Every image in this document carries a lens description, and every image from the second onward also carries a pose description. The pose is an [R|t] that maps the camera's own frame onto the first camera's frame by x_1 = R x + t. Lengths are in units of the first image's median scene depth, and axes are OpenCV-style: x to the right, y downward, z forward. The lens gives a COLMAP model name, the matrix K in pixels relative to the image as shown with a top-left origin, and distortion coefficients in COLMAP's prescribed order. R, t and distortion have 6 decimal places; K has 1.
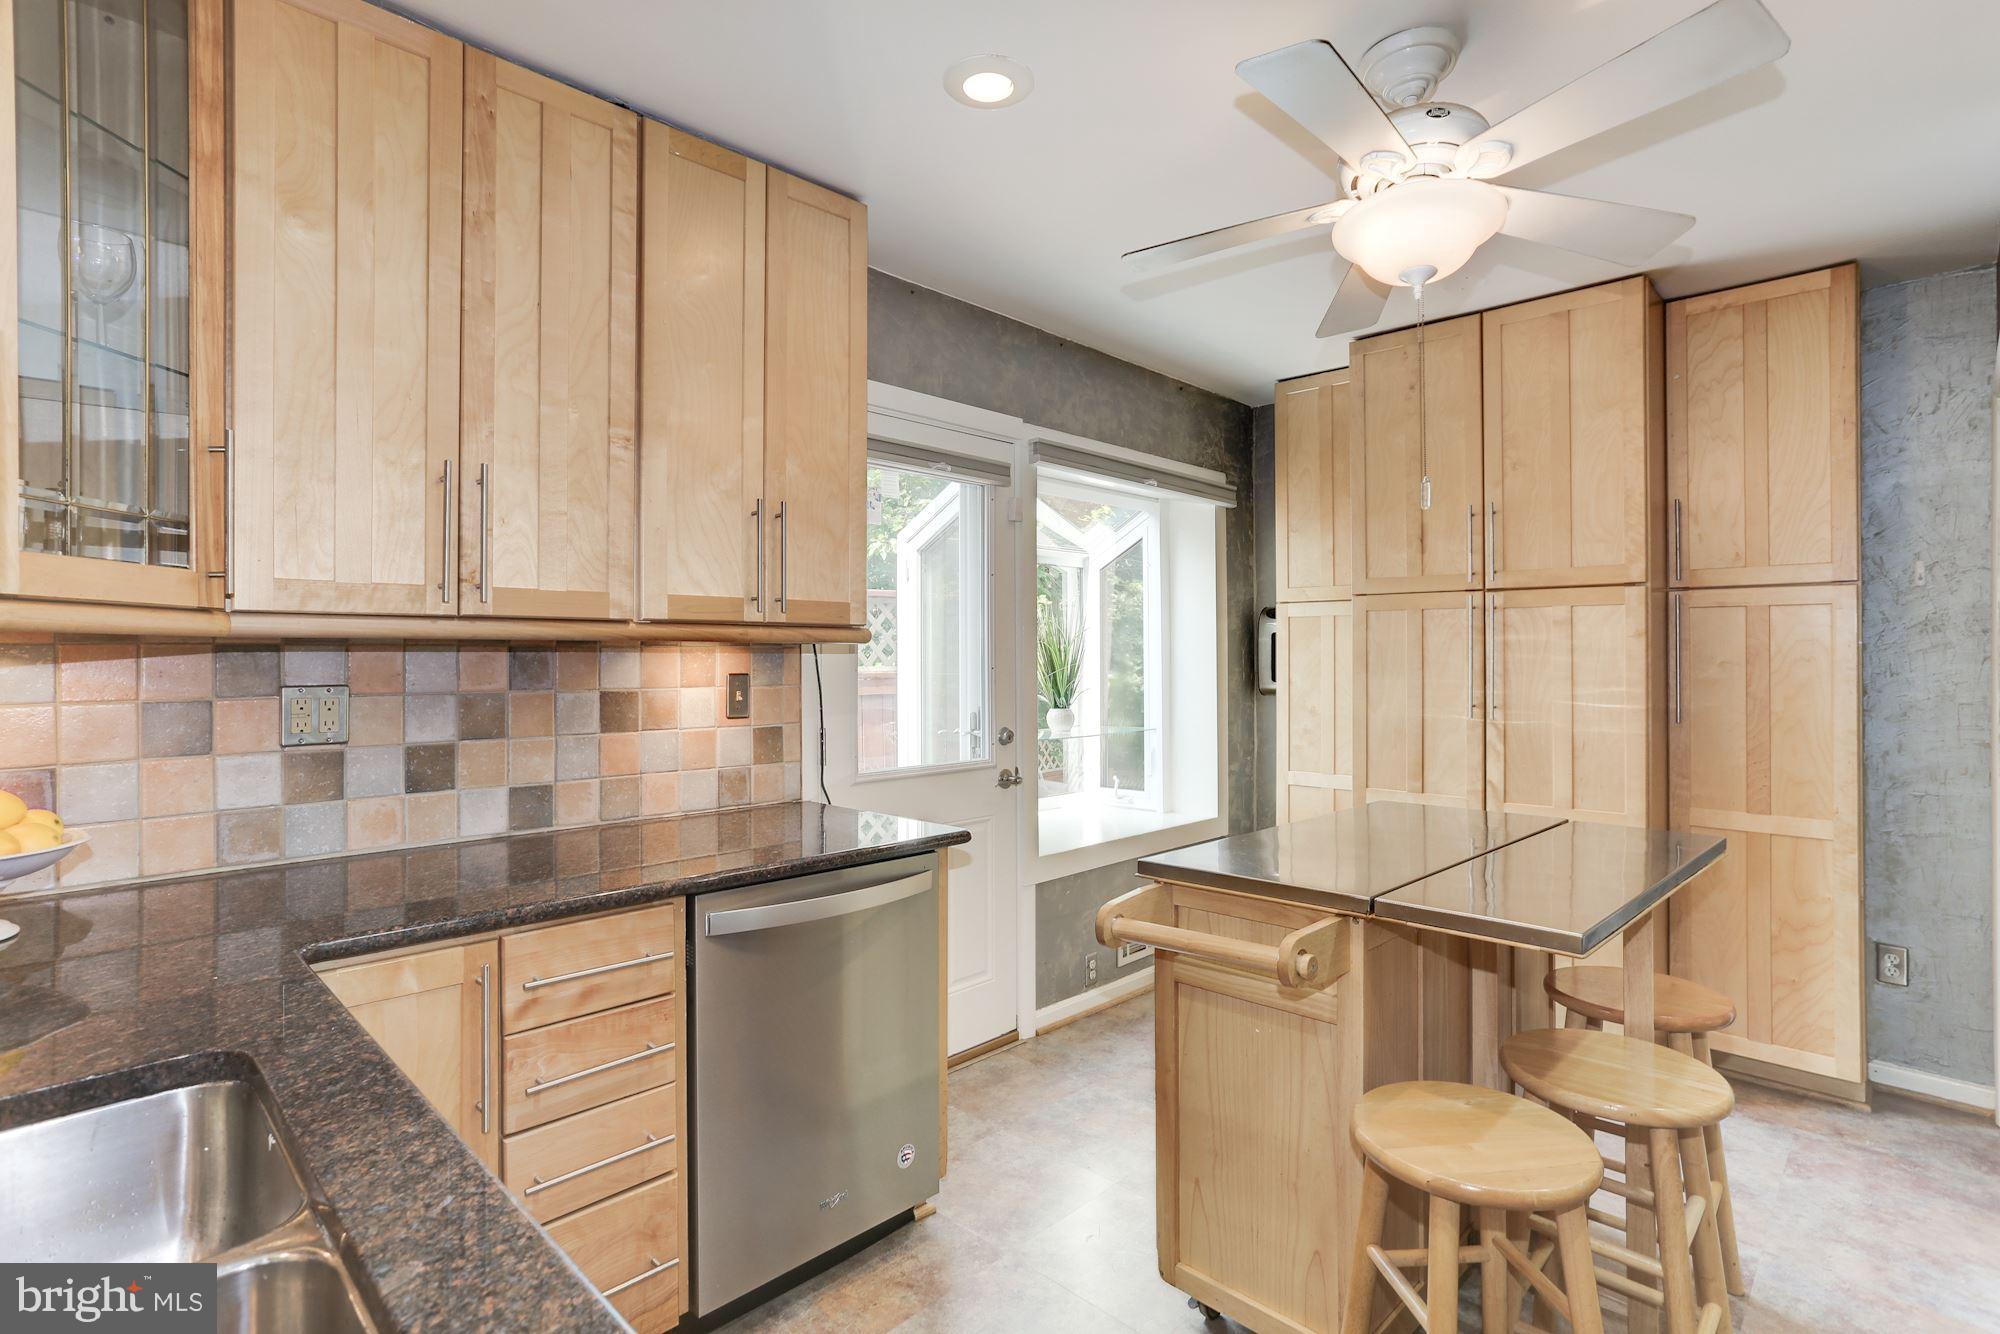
lens RADIAL K [[976.1, 0, 998.3], [0, 976.1, 658.2], [0, 0, 1]] dist [0.006589, 0.001630]
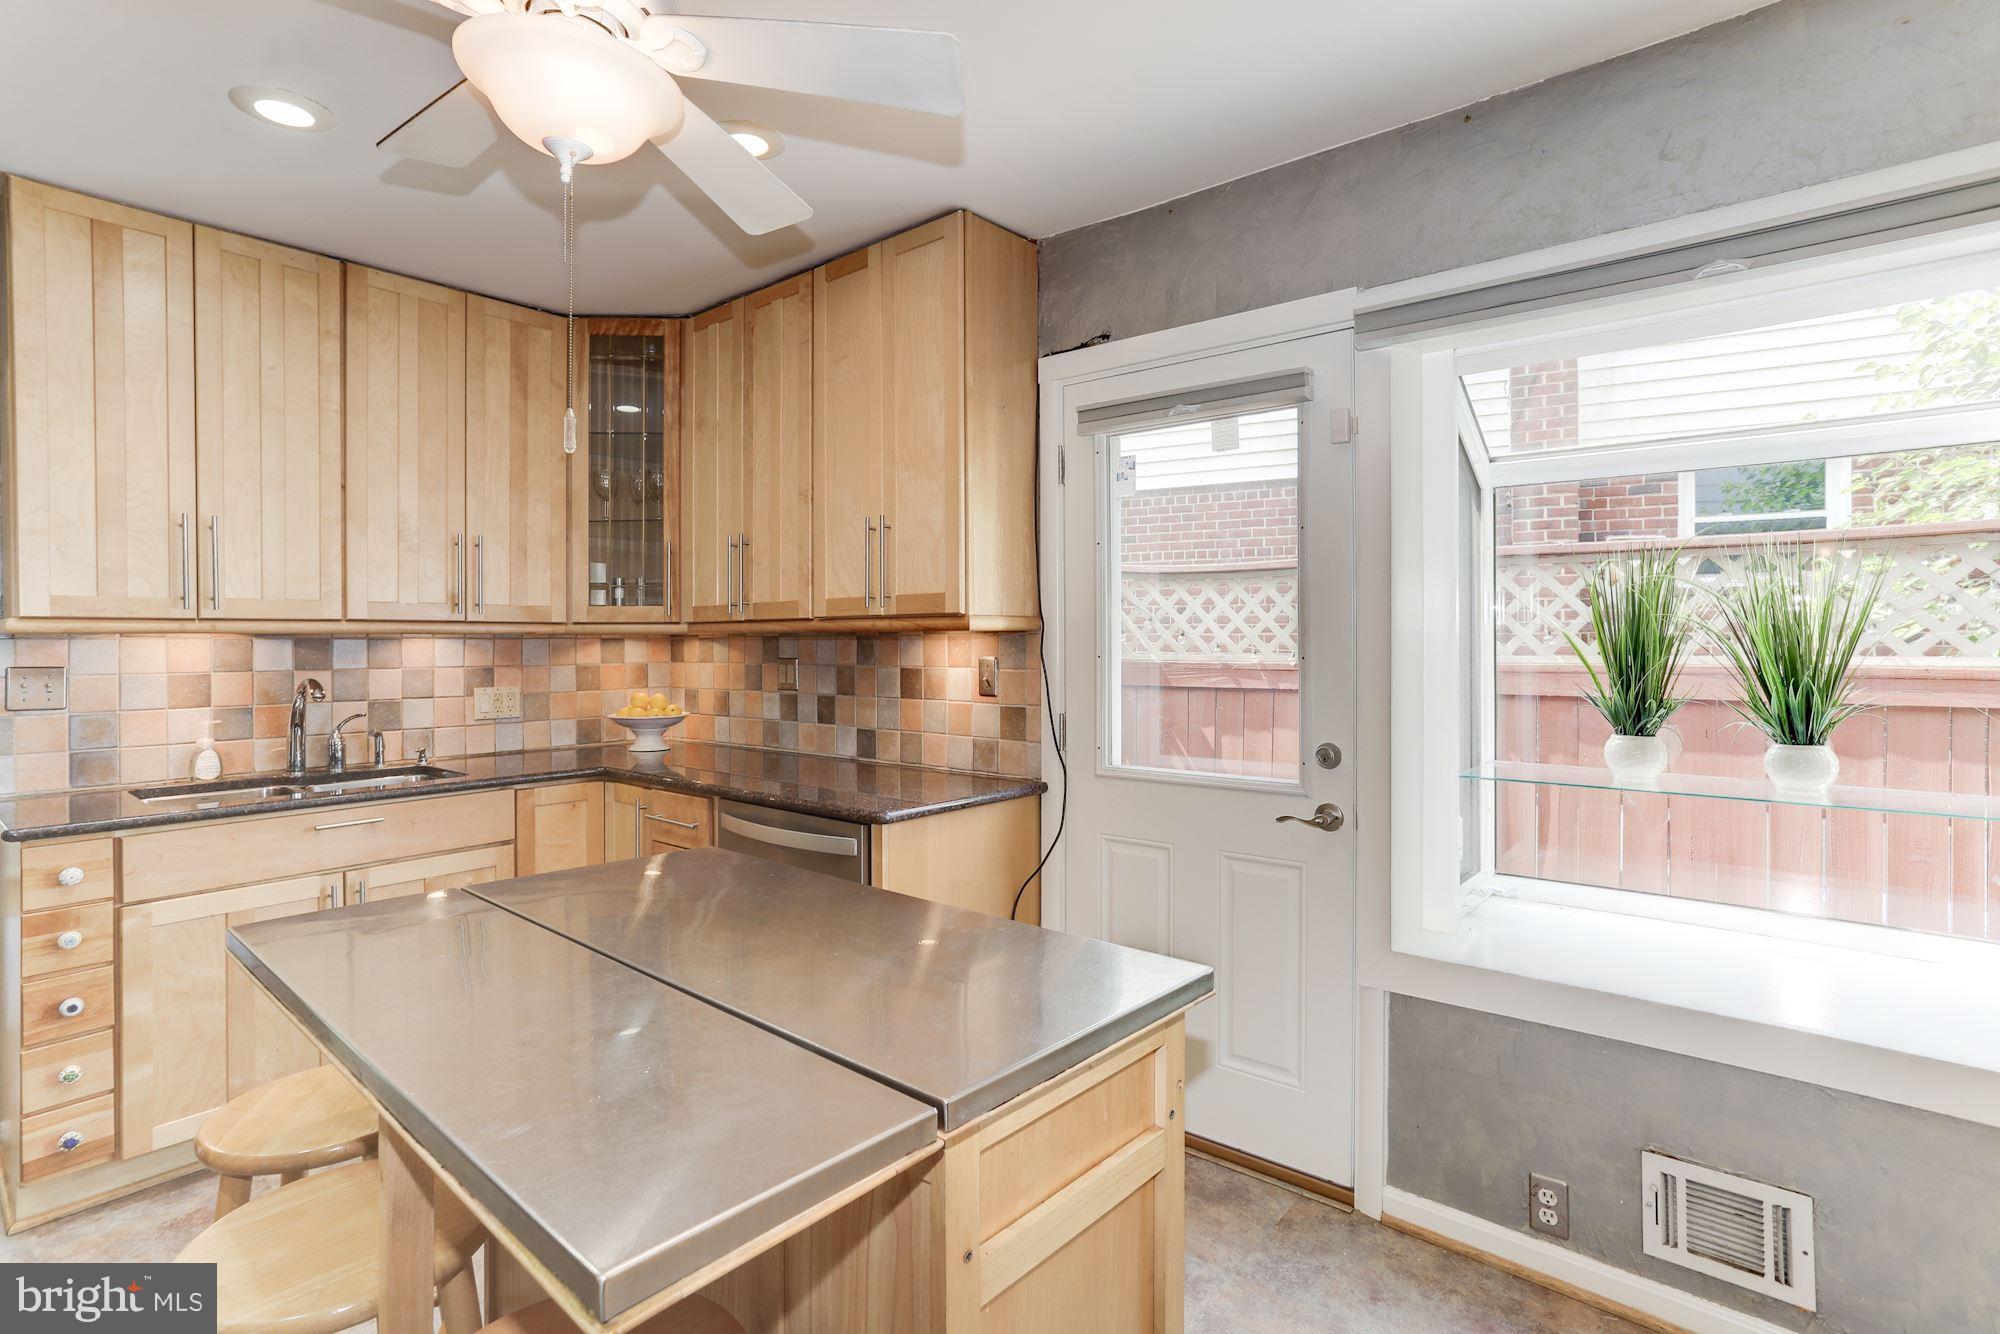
lens RADIAL K [[976.1, 0, 999.4], [0, 976.1, 655.9], [0, 0, 1]] dist [0.006589, 0.001630]
pose [[0.089519, 0.012377, -0.995908, 0.966093], [-0.000255, 0.999923, 0.012404, -0.000396], [0.995985, -0.000856, 0.089515, 1.000366]]
